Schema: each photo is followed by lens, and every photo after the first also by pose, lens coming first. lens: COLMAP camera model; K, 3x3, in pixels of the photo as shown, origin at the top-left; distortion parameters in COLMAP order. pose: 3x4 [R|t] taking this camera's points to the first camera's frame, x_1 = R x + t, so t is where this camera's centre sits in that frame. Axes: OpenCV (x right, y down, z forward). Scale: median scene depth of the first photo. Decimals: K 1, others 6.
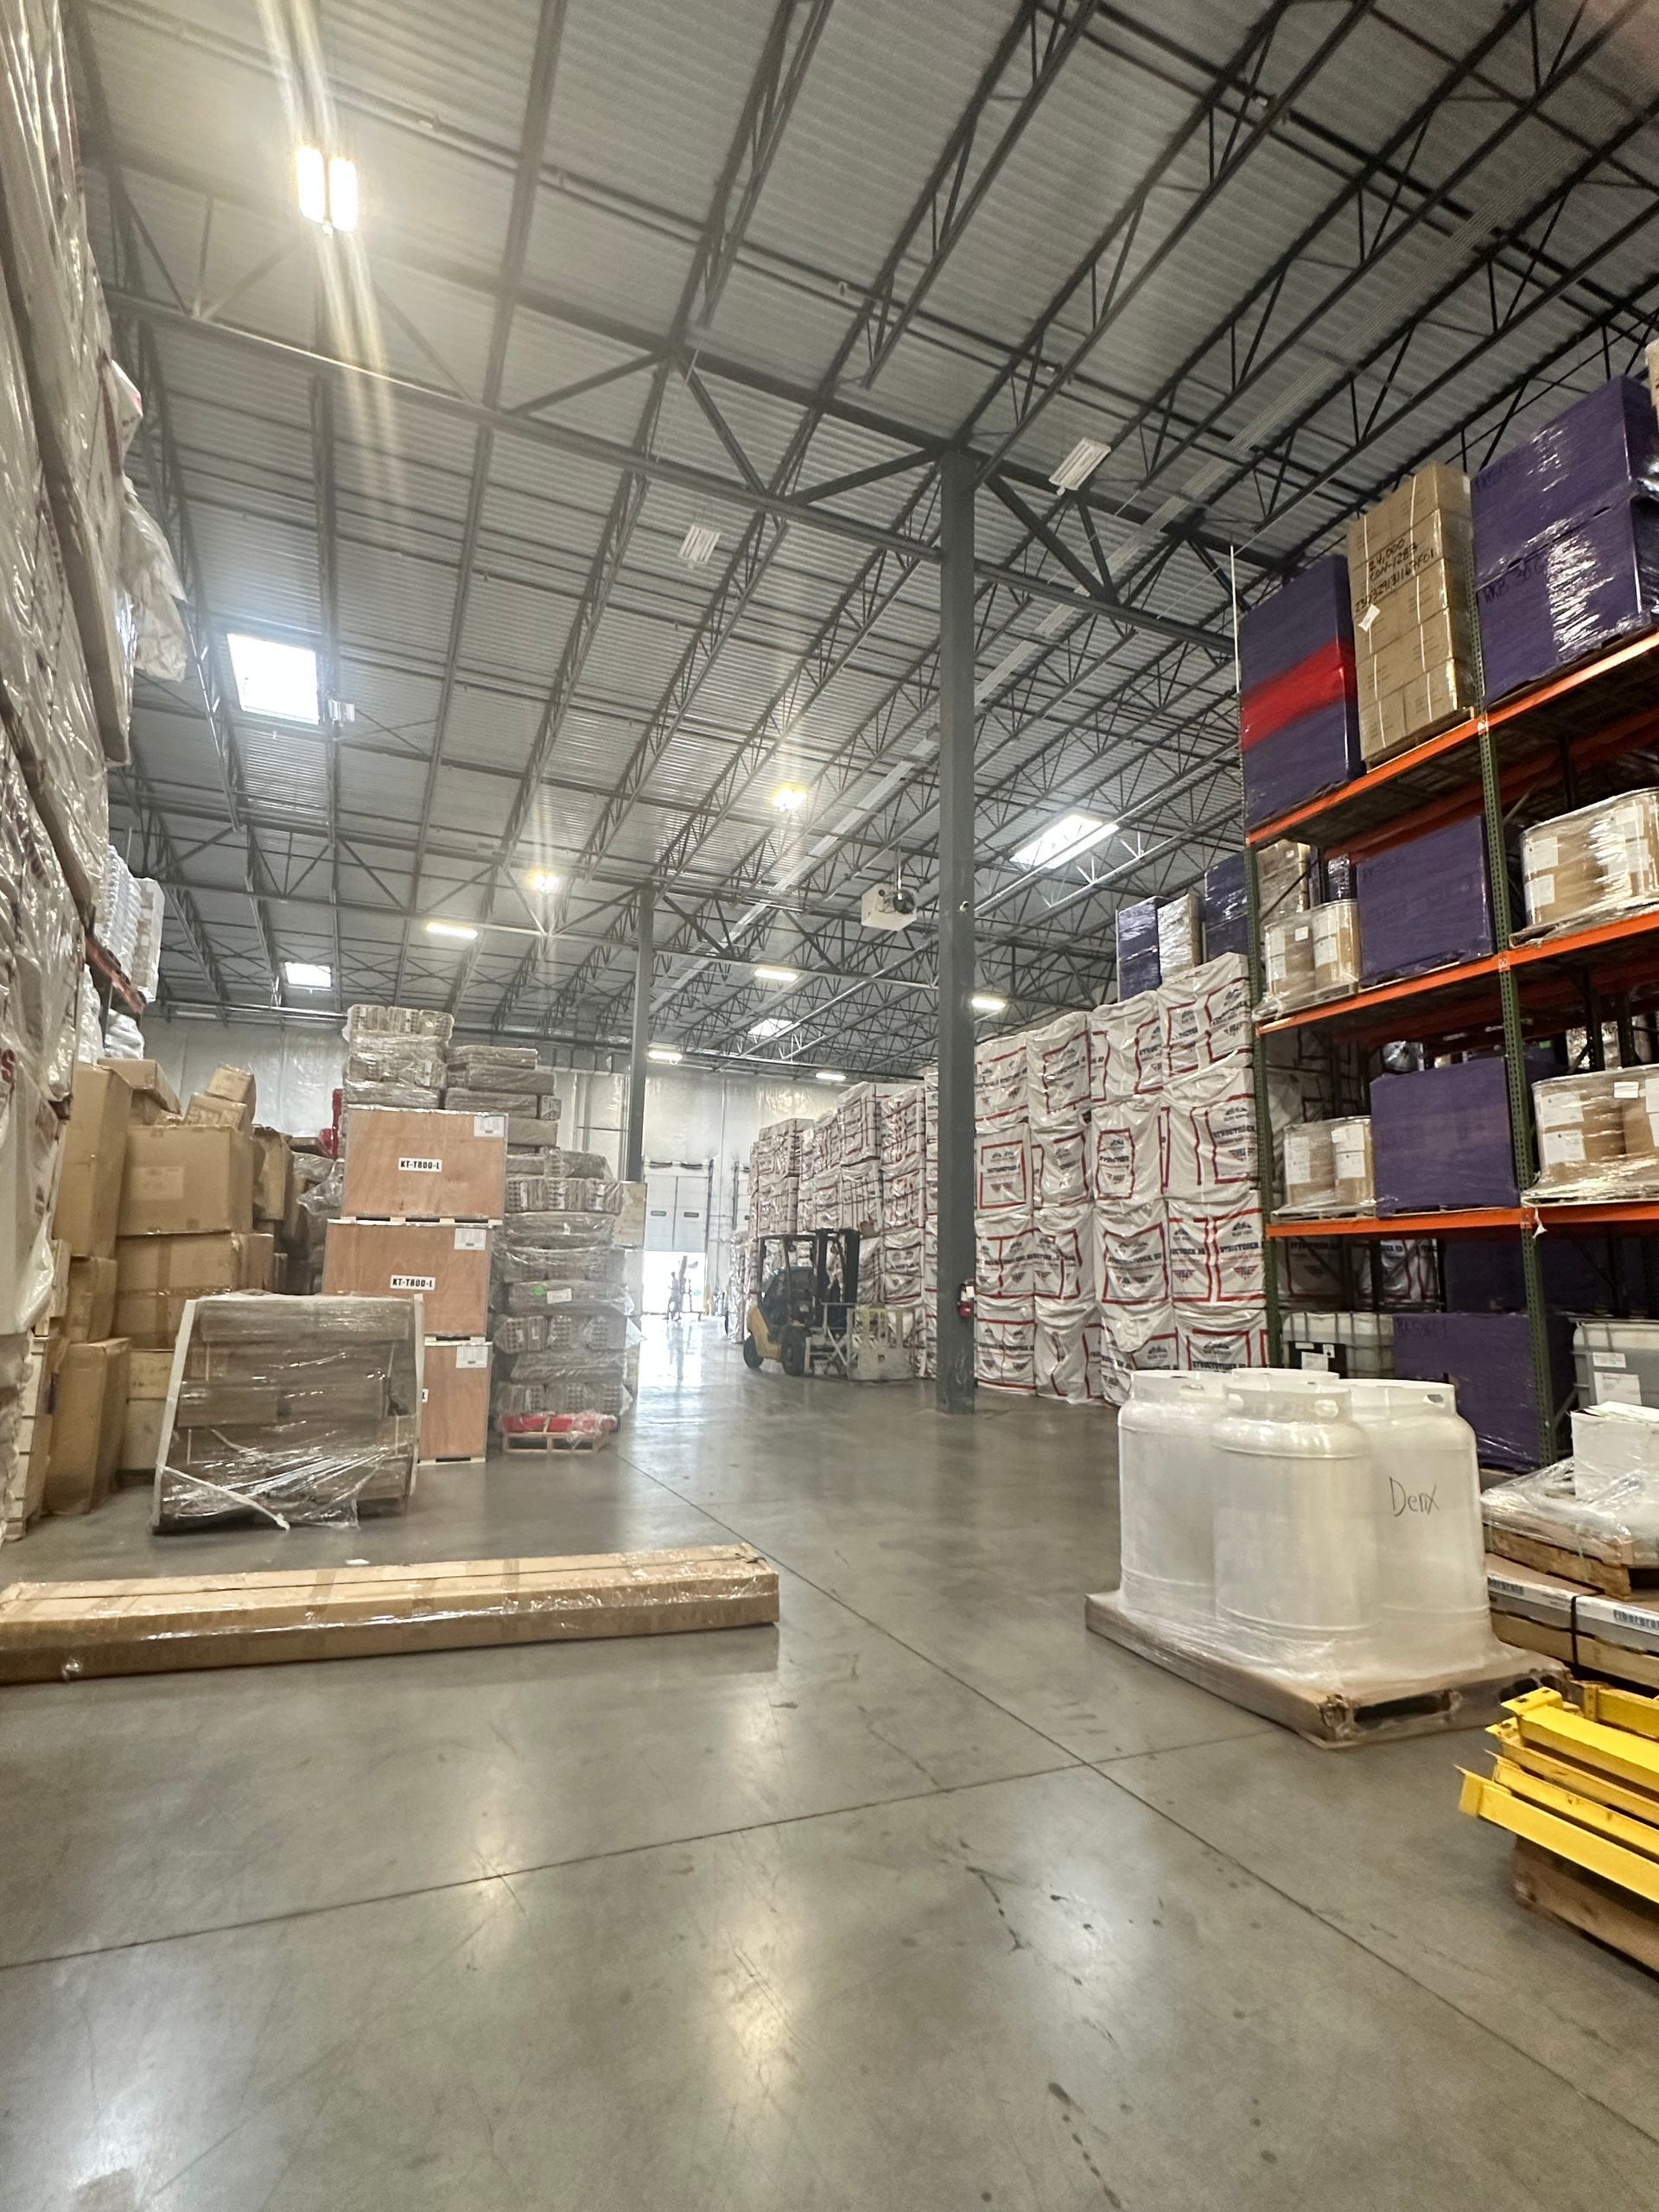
lens RADIAL K [[1096.9, 0, 816.9], [0, 1096.9, 1107.4], [0, 0, 1]] dist [-0.002602, 0.000896]
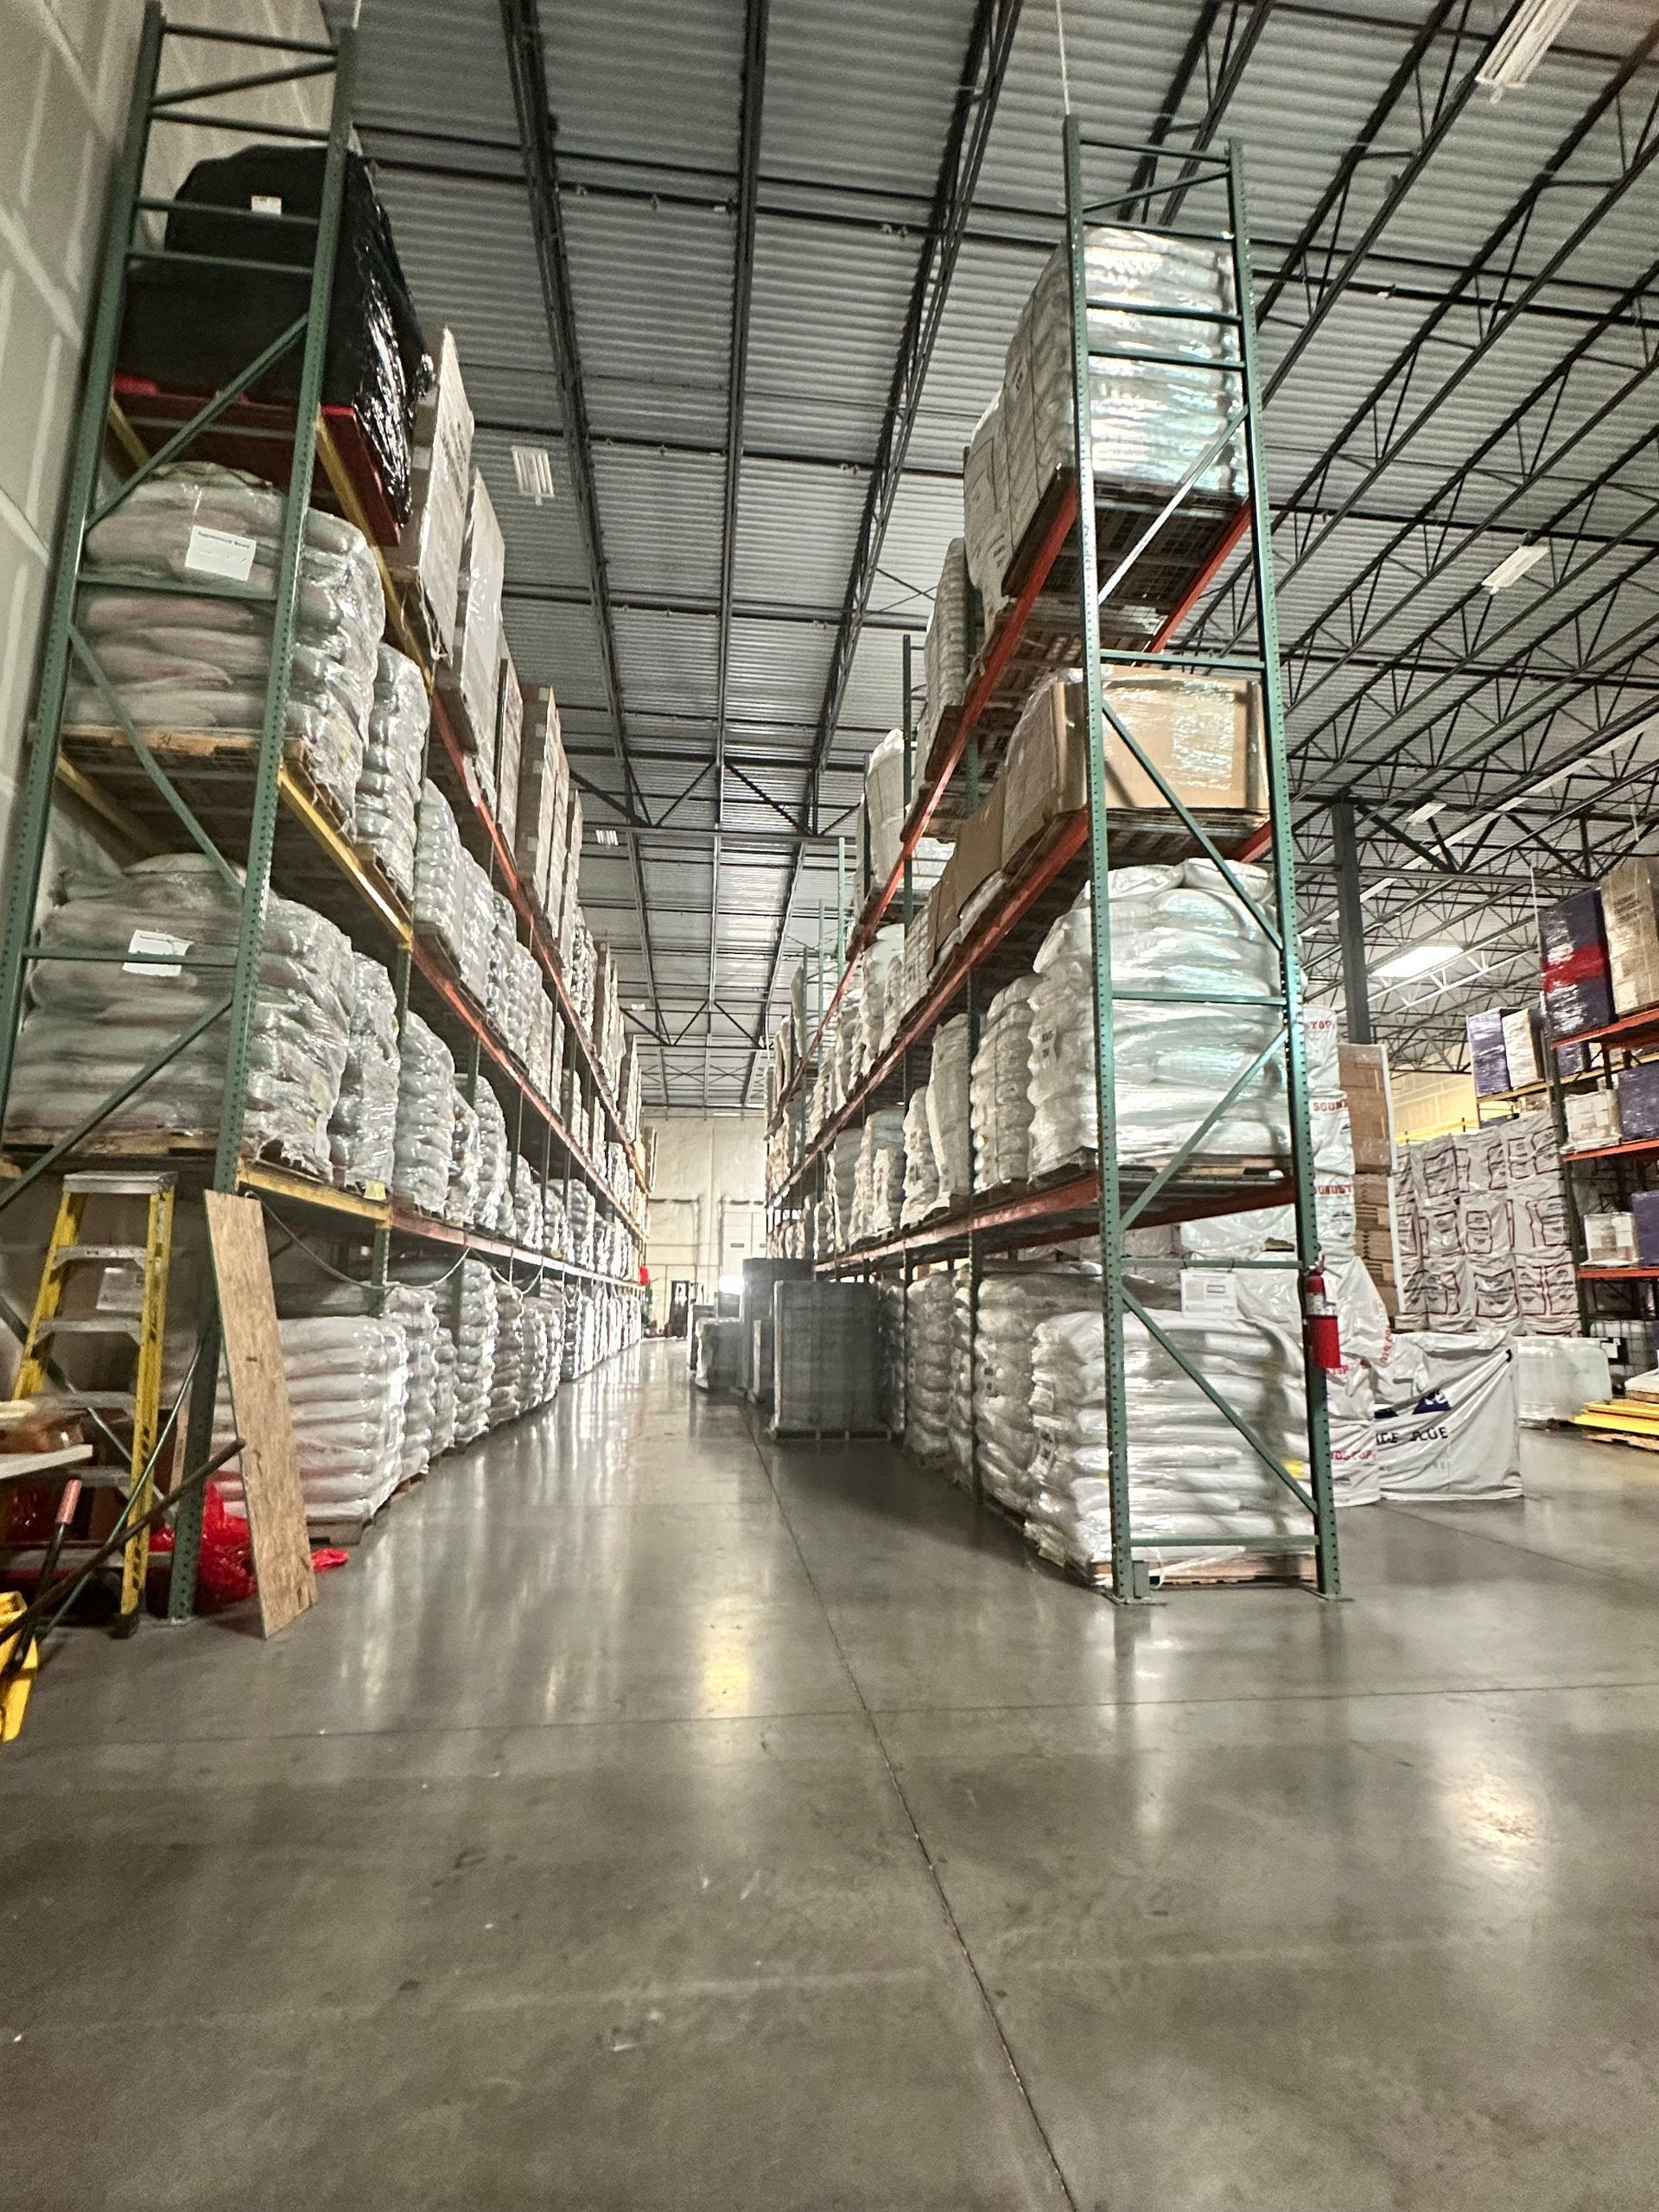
lens RADIAL K [[1096.9, 0, 826.1], [0, 1096.9, 1100.1], [0, 0, 1]] dist [-0.002602, 0.000896]
pose [[0.962229, -0.056975, -0.266212, -0.241162], [0.050295, 0.998226, -0.031848, -0.155518], [0.267555, 0.017256, 0.963388, -0.926937]]
